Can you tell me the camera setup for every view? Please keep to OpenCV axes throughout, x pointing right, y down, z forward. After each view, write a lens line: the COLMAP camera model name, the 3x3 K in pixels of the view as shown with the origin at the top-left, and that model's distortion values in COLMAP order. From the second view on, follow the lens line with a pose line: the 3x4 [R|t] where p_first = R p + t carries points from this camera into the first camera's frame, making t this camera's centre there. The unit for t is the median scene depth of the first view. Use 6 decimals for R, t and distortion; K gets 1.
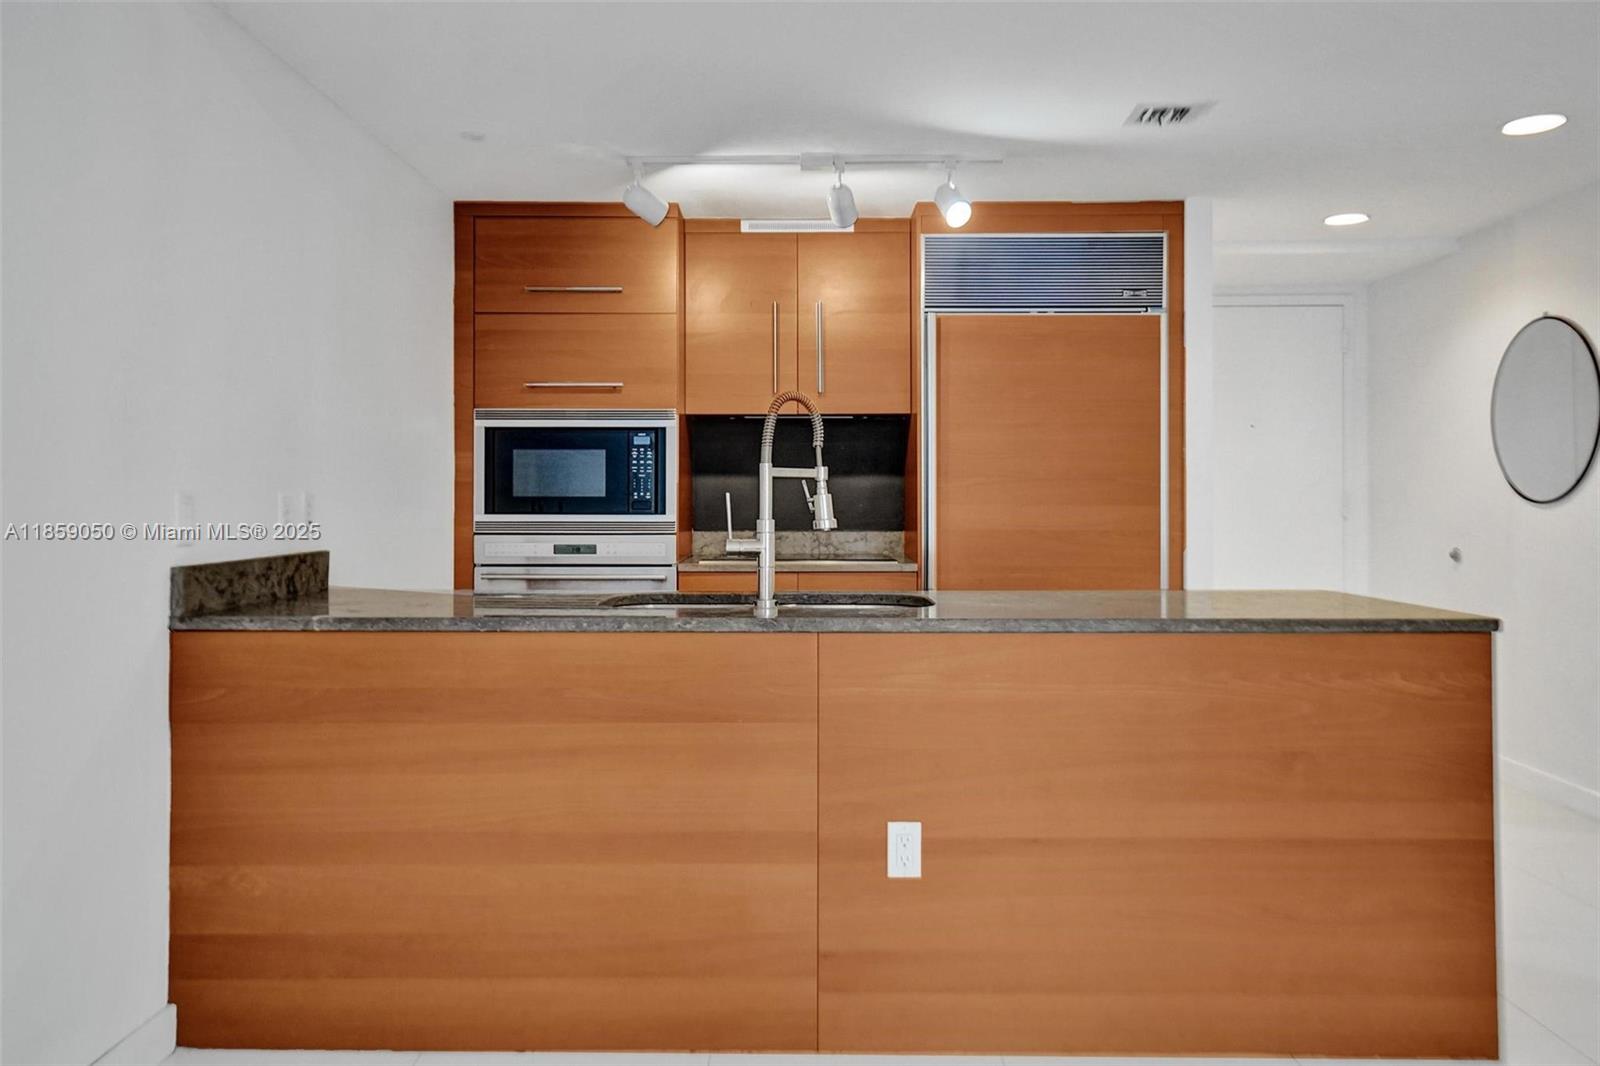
lens RADIAL K [[1270.6, 0, 793.1], [0, 1270.6, 488.6], [0, 0, 1]] dist [0.027353, 0.003396]
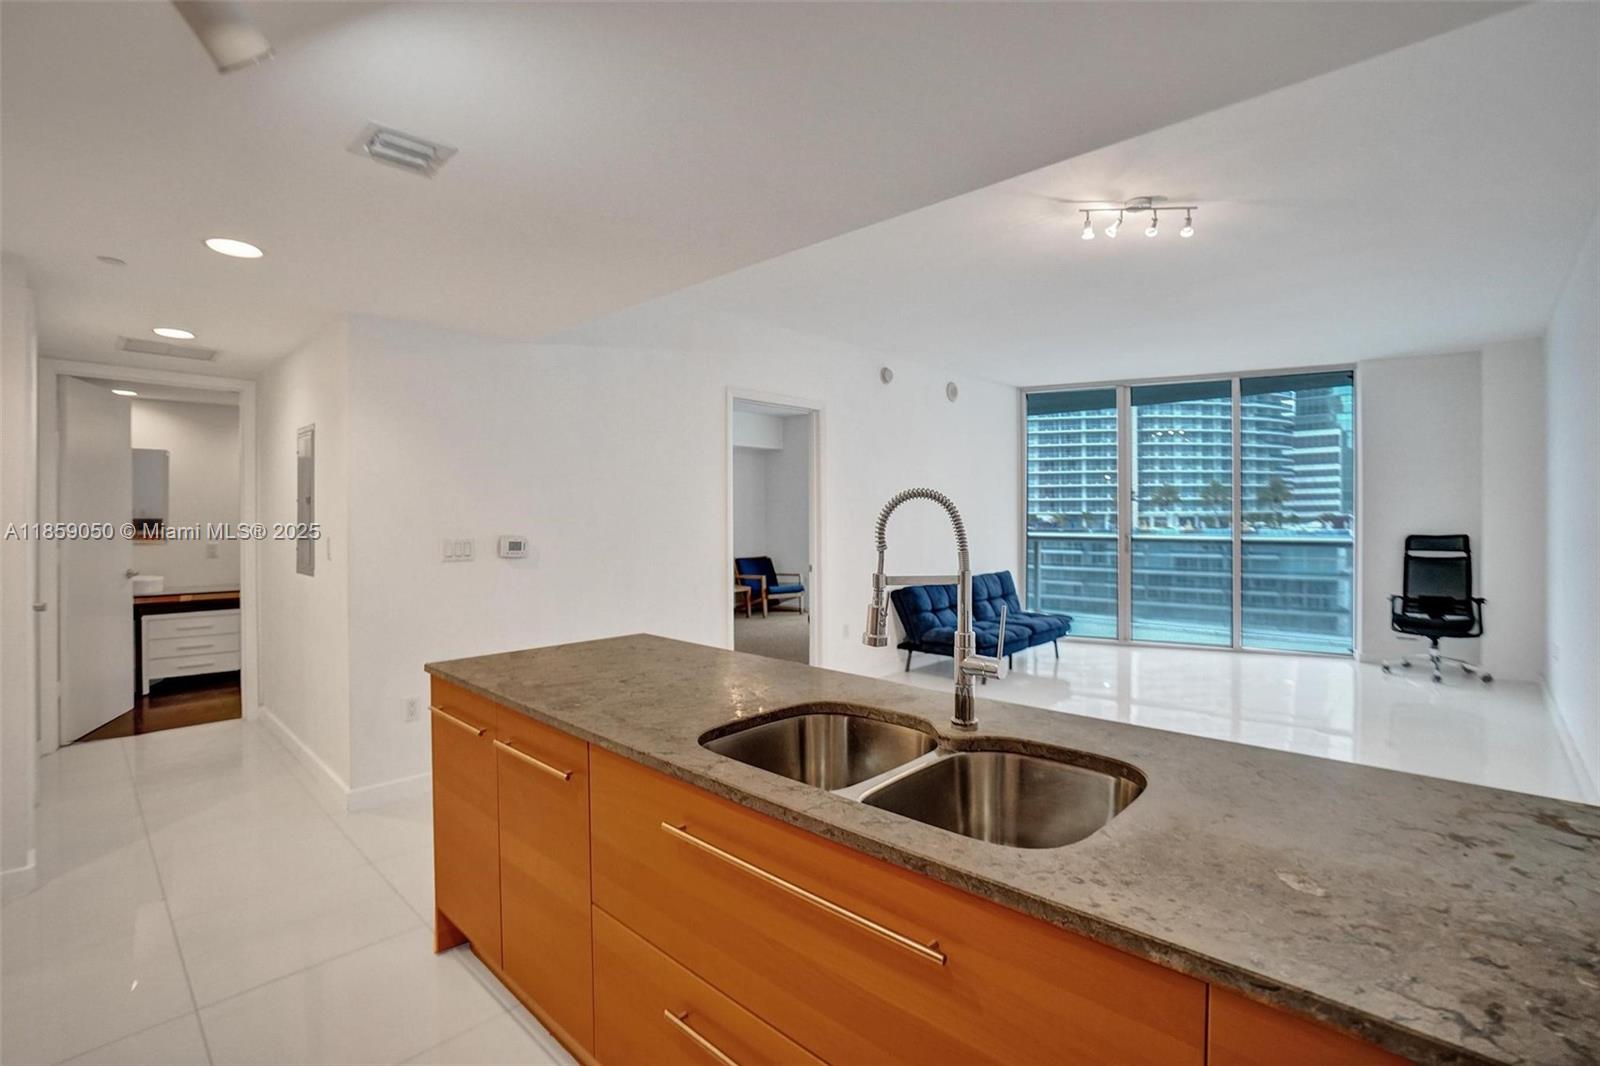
lens RADIAL K [[734.9, 0, 794.9], [0, 734.9, 518.7], [0, 0, 1]] dist [-0.069338, 0.020942]
pose [[-0.731201, -0.000680, 0.682162, -0.177542], [-0.002082, 0.999997, -0.001234, -0.033251], [-0.682159, -0.002322, -0.731200, 0.904430]]
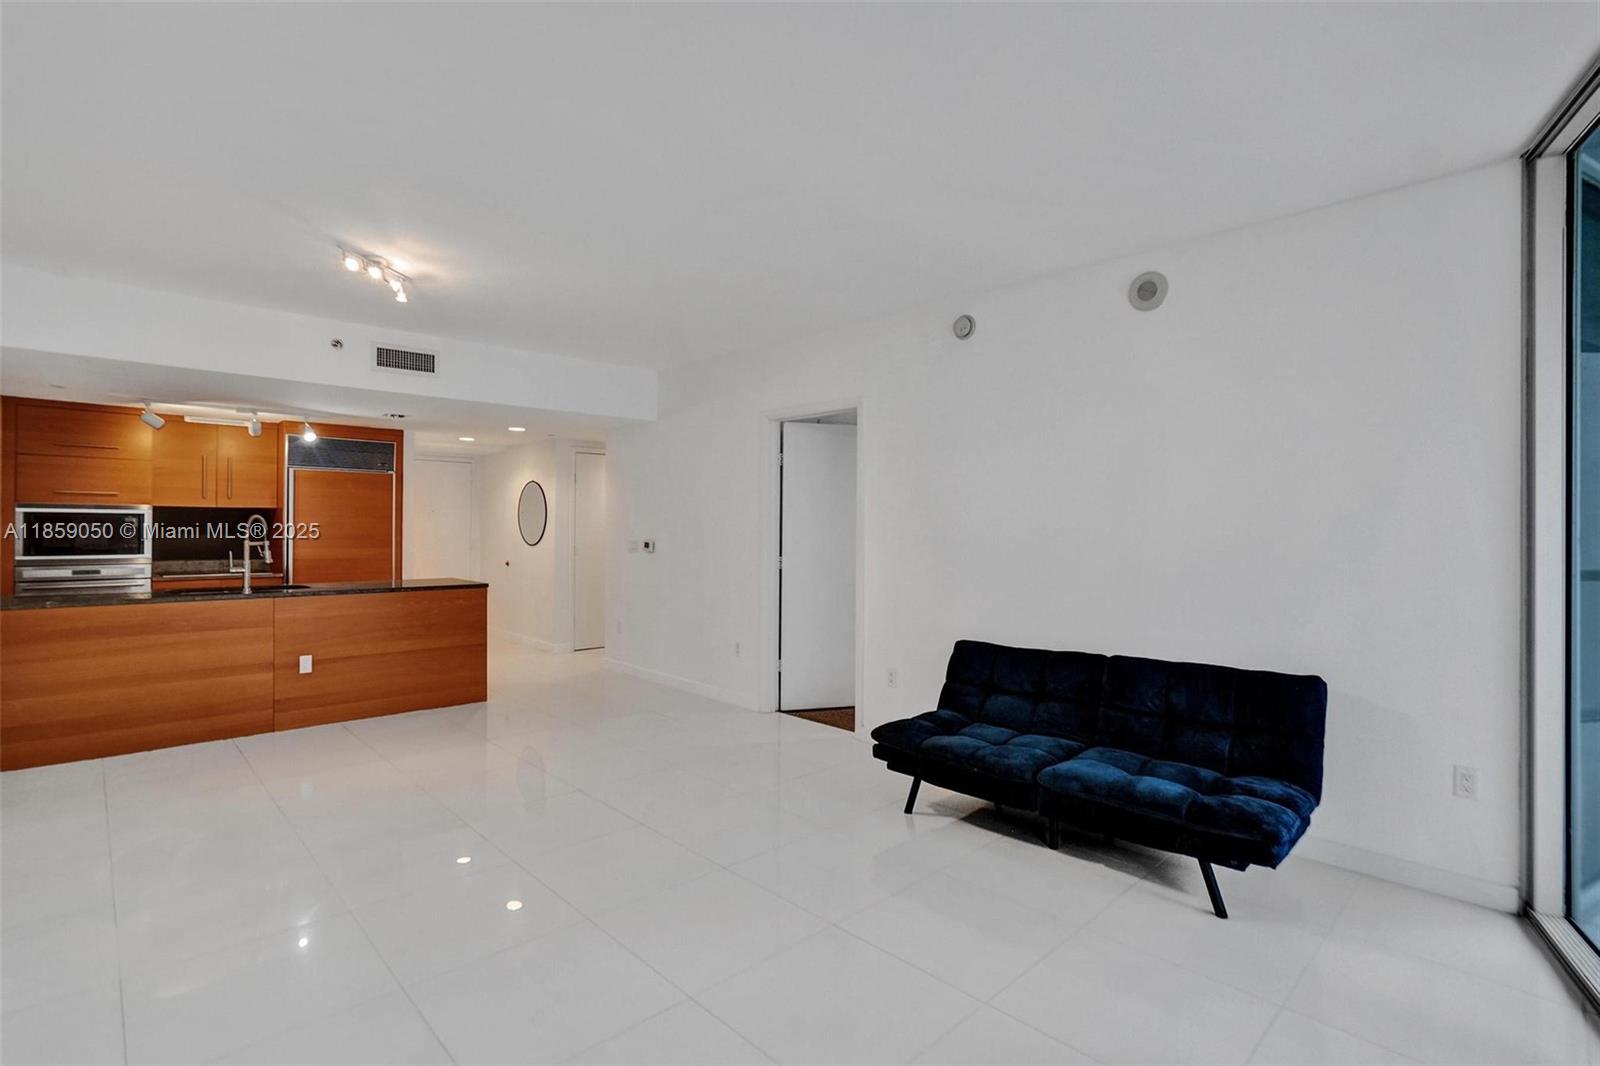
lens RADIAL K [[769.7, 0, 801.7], [0, 769.7, 525.8], [0, 0, 1]] dist [-0.052870, 0.027834]
pose [[0.713266, 0.008045, 0.700847, -0.198007], [-0.014437, 0.999891, 0.003215, -0.047923], [-0.700744, -0.012411, 0.713304, -0.675376]]
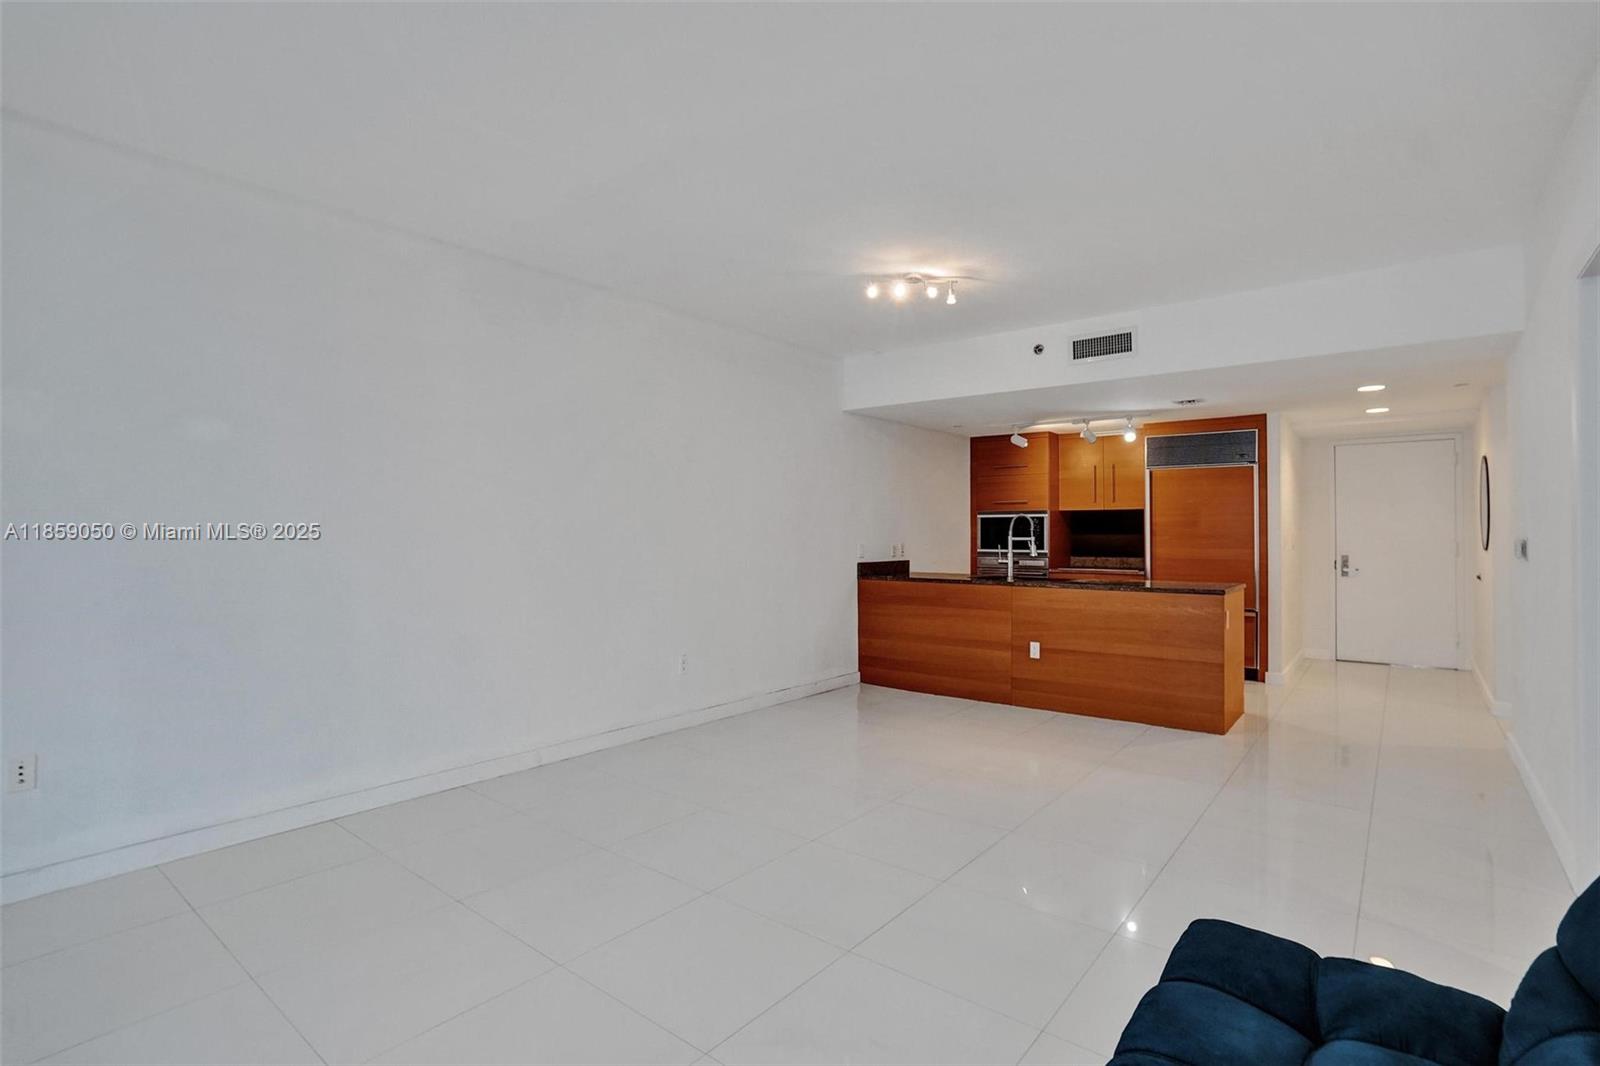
lens RADIAL K [[767.8, 0, 795.4], [0, 767.8, 514.0], [0, 0, 1]] dist [-0.050111, 0.027180]
pose [[0.782677, -0.014578, -0.622258, 0.484843], [0.003441, 0.999812, -0.019095, -0.025721], [0.622419, 0.012804, 0.782579, -0.567178]]
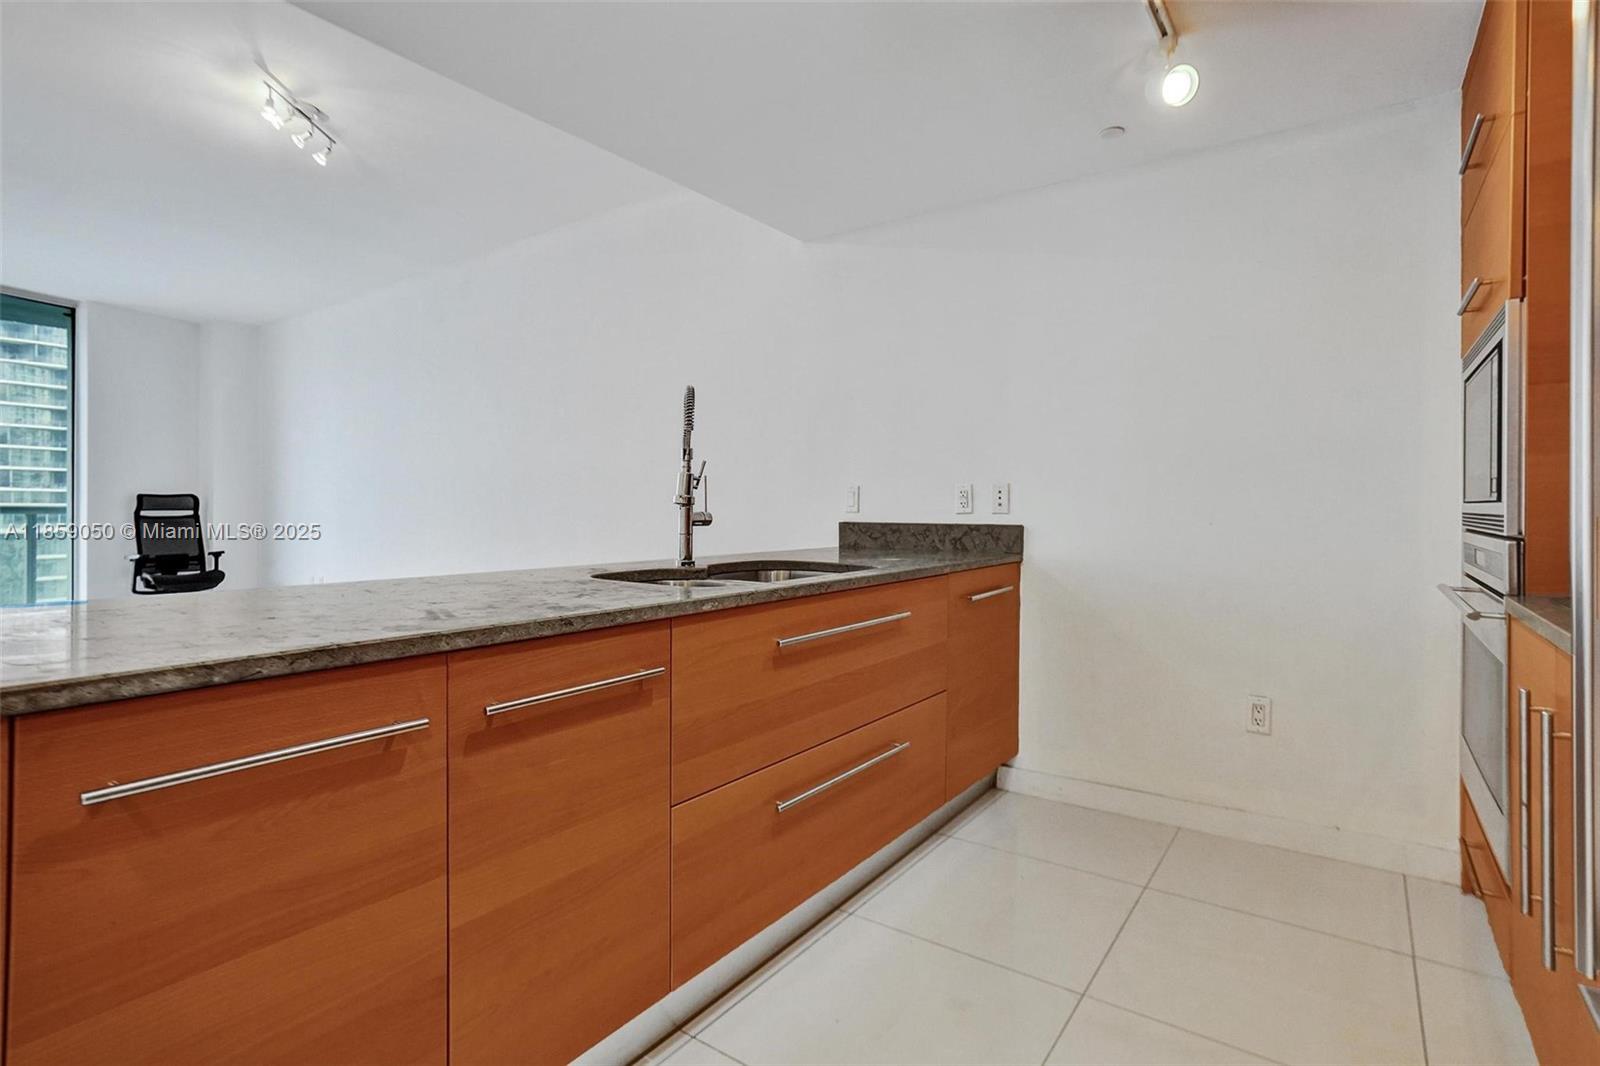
lens RADIAL K [[796.5, 0, 796.7], [0, 796.5, 508.3], [0, 0, 1]] dist [-0.063905, 0.038710]
pose [[-0.575122, -0.003233, -0.818062, 0.338955], [0.000720, 0.999990, -0.004458, 0.024914], [0.818068, -0.003153, -0.575113, 0.947077]]
